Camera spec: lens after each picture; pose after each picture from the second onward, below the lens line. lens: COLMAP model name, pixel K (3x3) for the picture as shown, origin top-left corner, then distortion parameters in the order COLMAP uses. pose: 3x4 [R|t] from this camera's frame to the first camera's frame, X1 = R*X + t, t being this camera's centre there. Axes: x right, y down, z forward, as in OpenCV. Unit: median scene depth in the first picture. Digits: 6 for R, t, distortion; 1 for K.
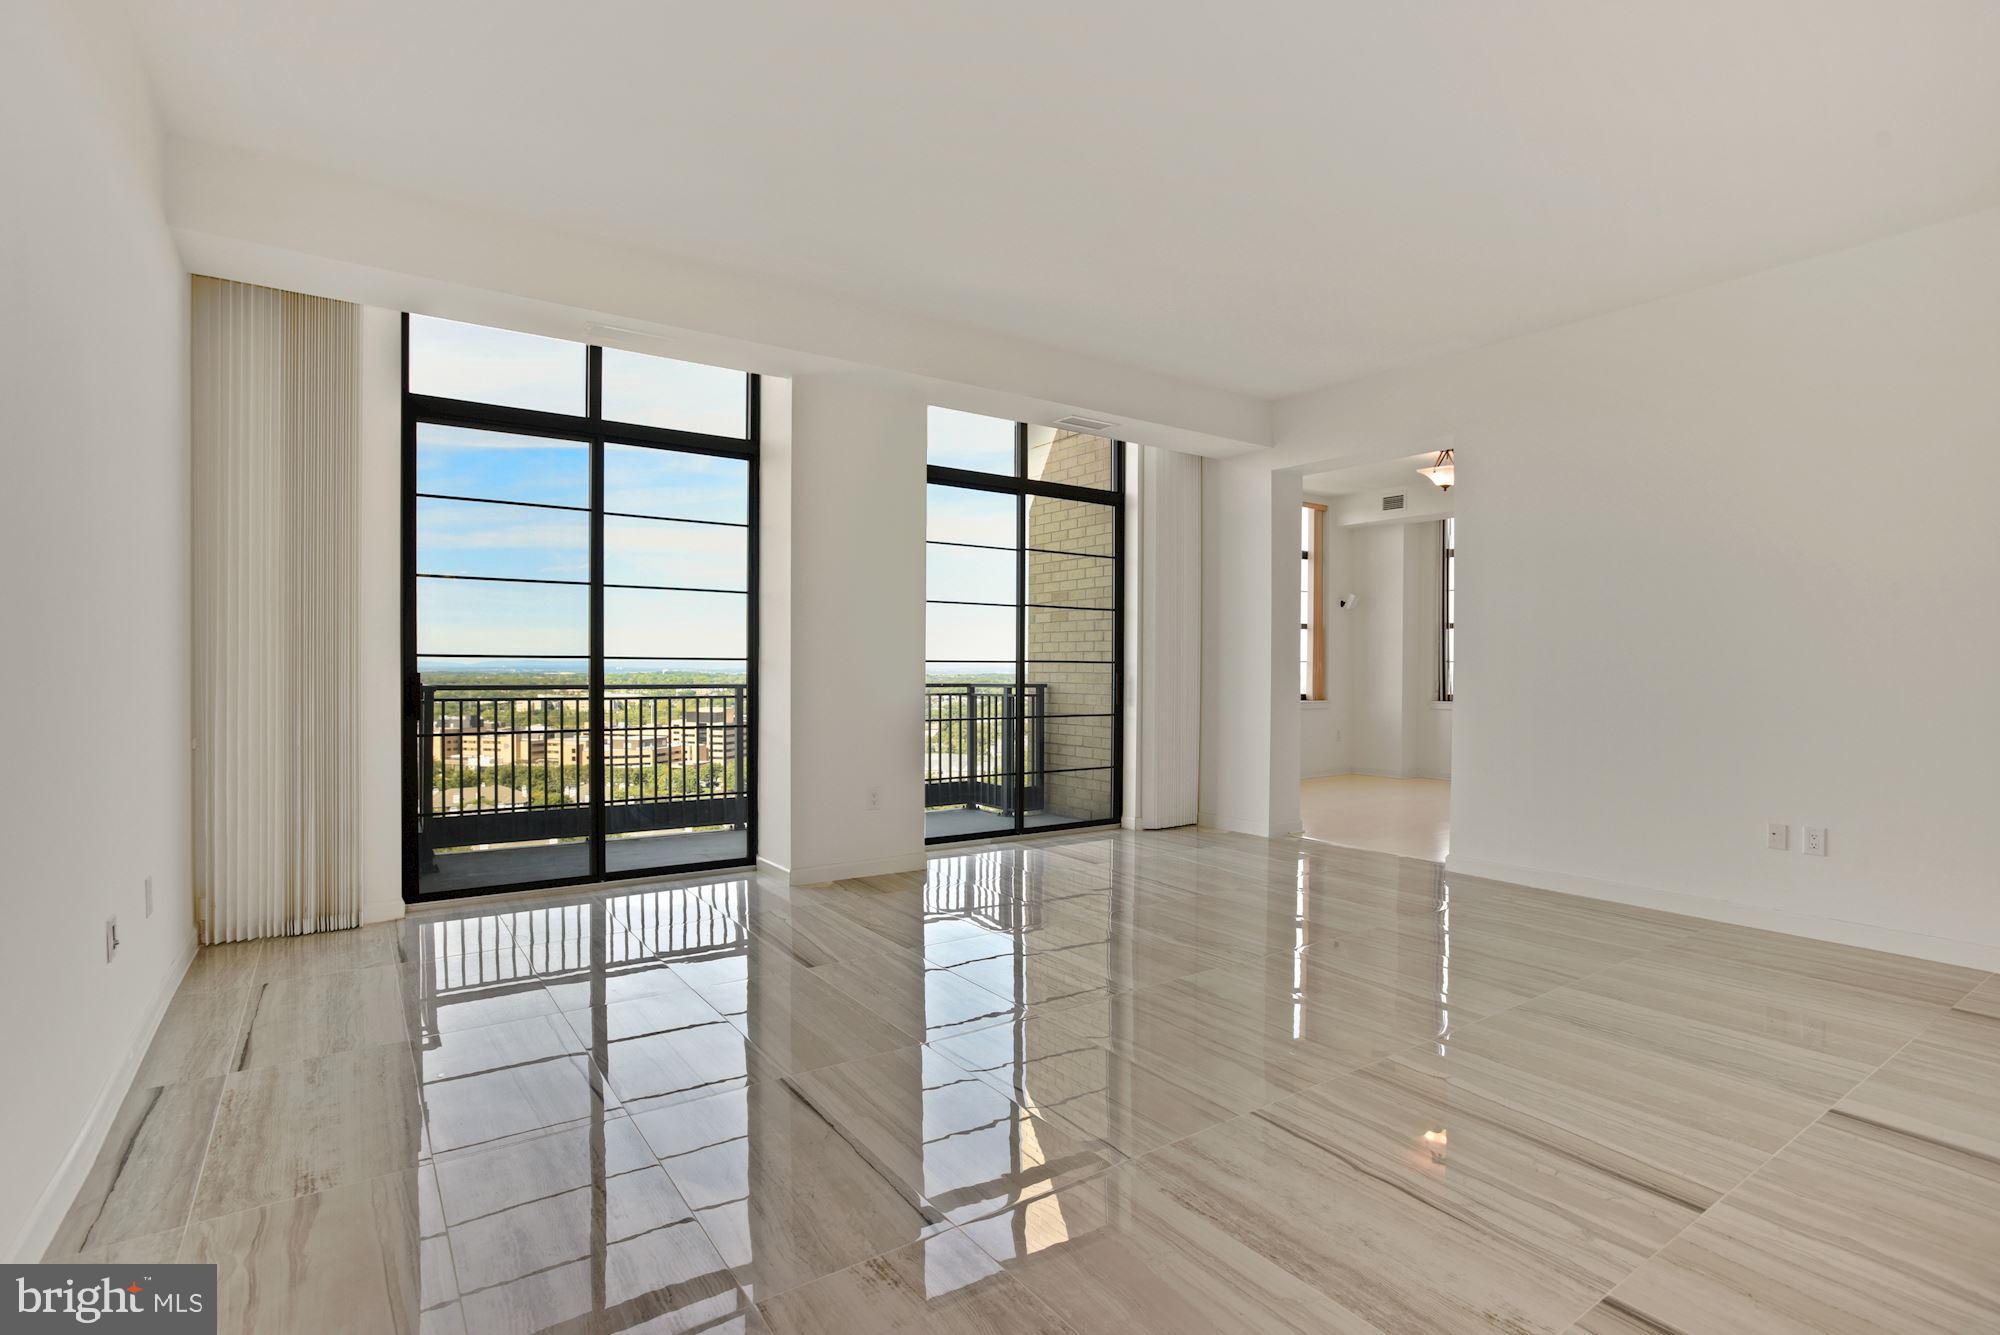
lens RADIAL K [[929.6, 0, 1000.0], [0, 929.6, 667.5], [0, 0, 1]] dist [-0.028357, 0.000304]
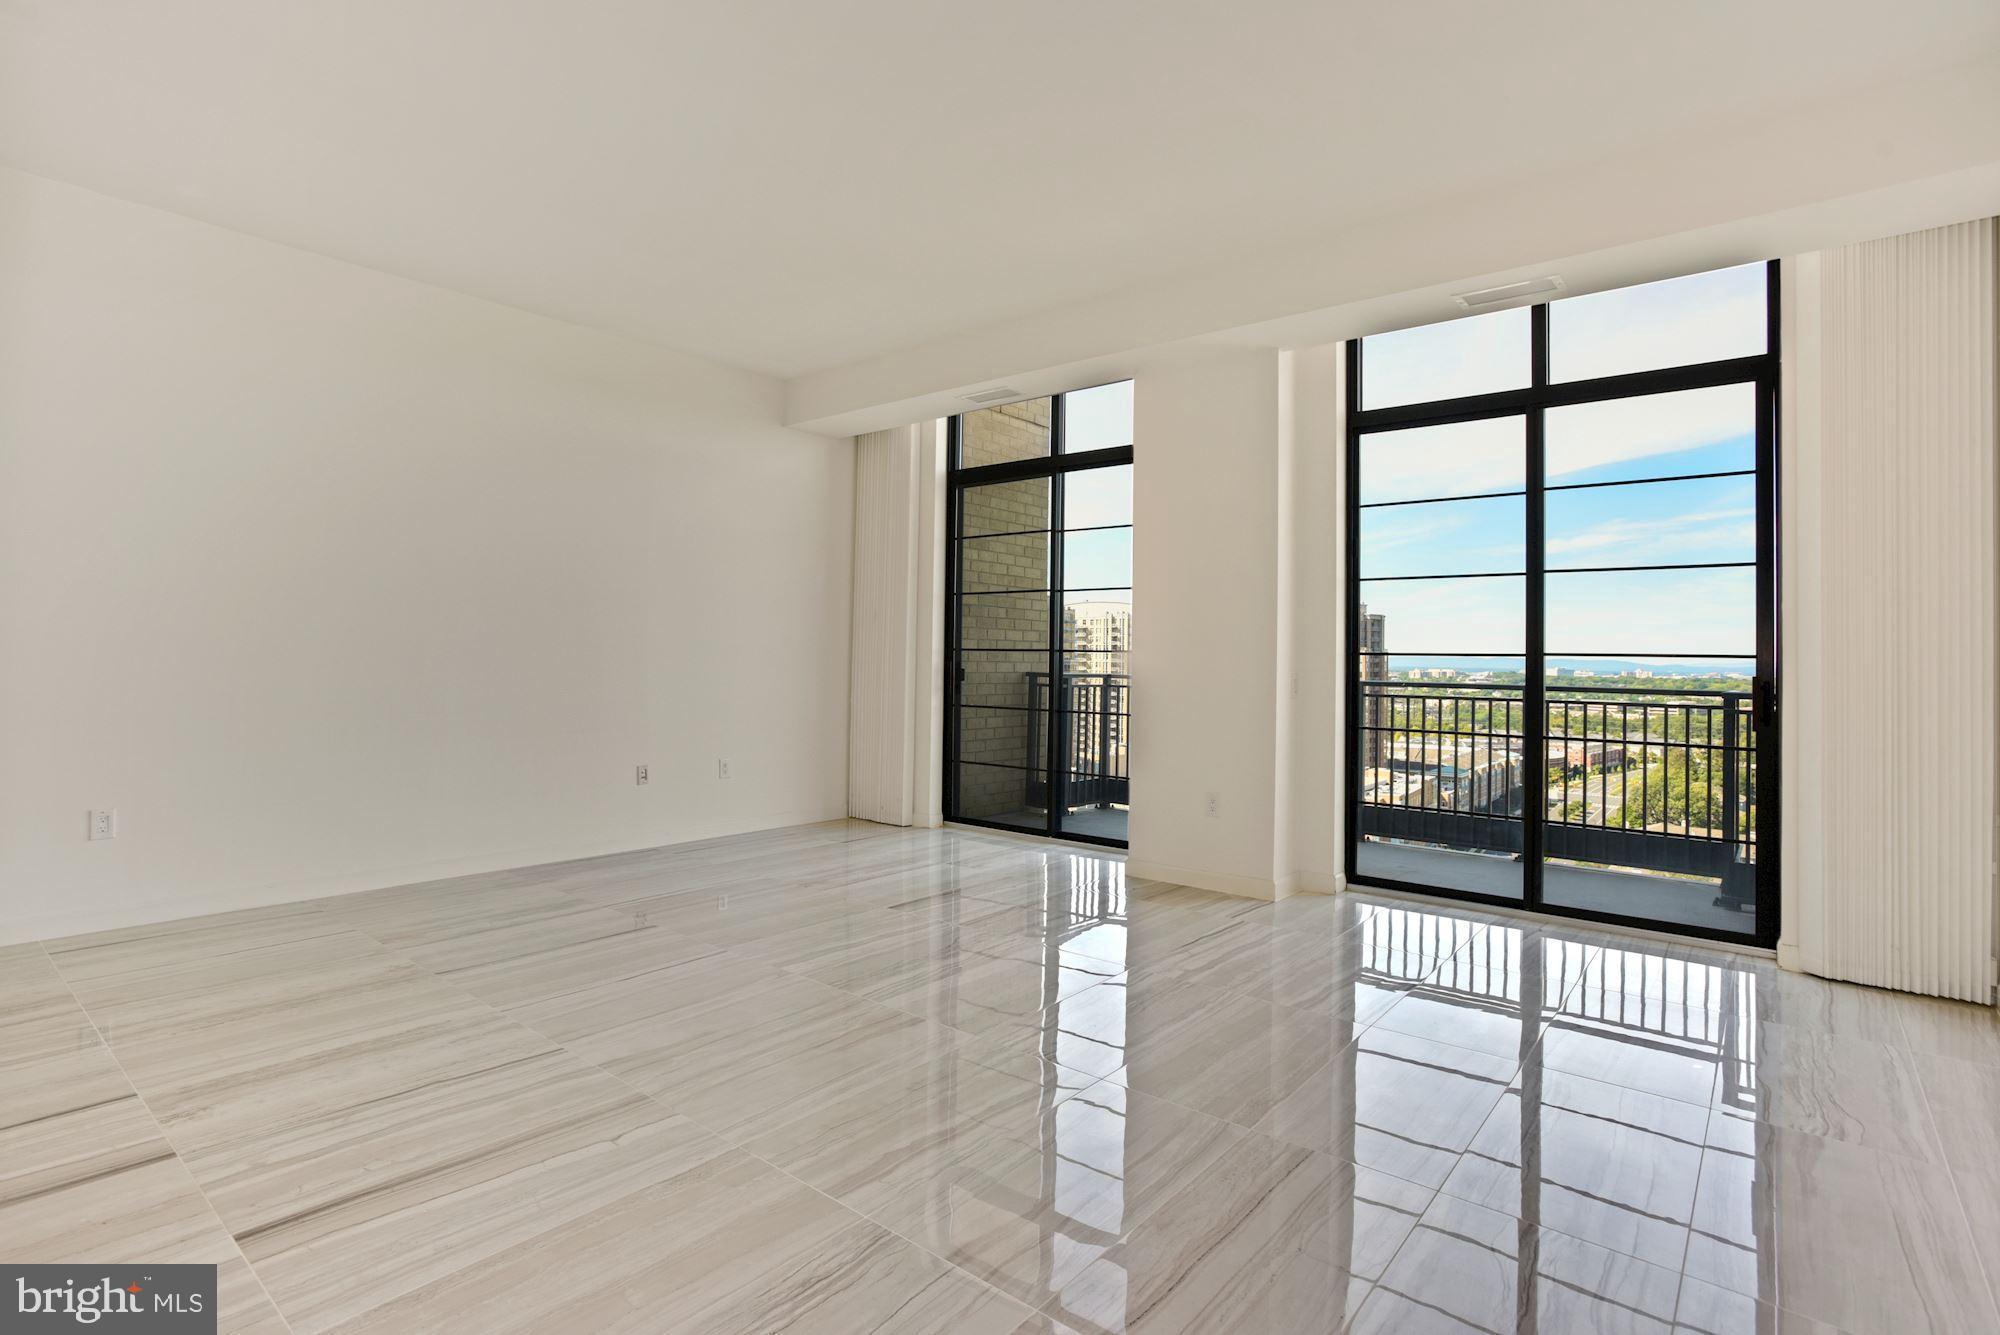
lens RADIAL K [[985.7, 0, 996.6], [0, 985.7, 642.1], [0, 0, 1]] dist [-0.013086, -0.000263]
pose [[0.275901, -0.014904, -0.961070, 0.354245], [-0.014630, 0.999699, -0.019703, 0.003510], [0.961075, 0.019497, 0.275600, 0.267373]]
